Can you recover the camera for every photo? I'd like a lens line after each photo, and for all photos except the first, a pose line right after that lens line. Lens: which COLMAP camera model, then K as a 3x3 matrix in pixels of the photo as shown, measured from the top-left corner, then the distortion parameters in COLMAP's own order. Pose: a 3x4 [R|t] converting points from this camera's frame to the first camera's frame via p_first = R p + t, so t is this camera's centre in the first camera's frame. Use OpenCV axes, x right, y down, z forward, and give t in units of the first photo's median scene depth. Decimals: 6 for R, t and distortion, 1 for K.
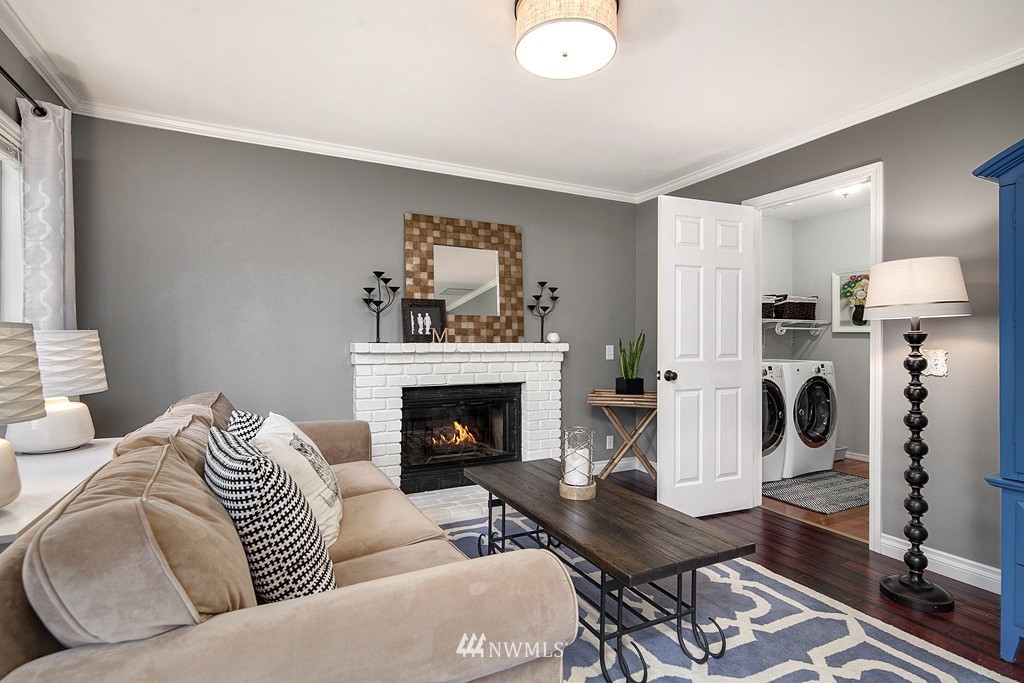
lens RADIAL K [[504.7, 0, 515.2], [0, 504.7, 338.2], [0, 0, 1]] dist [-0.000371, -0.000450]
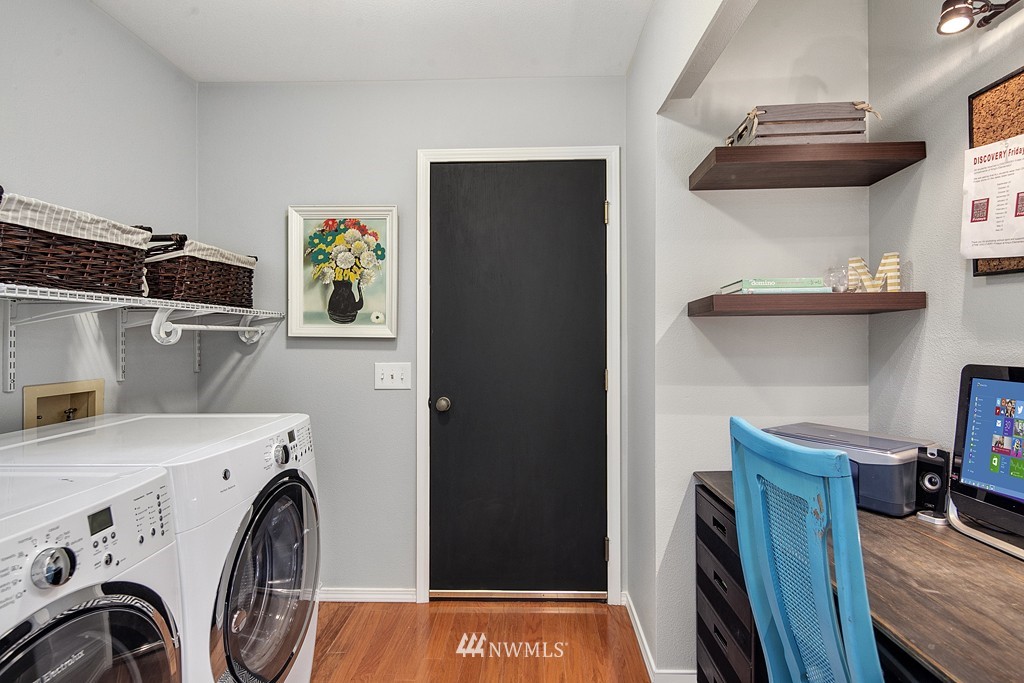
lens RADIAL K [[504.7, 0, 515.2], [0, 504.7, 338.2], [0, 0, 1]] dist [-0.000371, -0.000450]
pose [[0.477031, -0.003946, 0.878878, 0.372122], [0.000181, 0.999990, 0.004391, -0.014136], [-0.878887, -0.001936, 0.477027, 0.691569]]
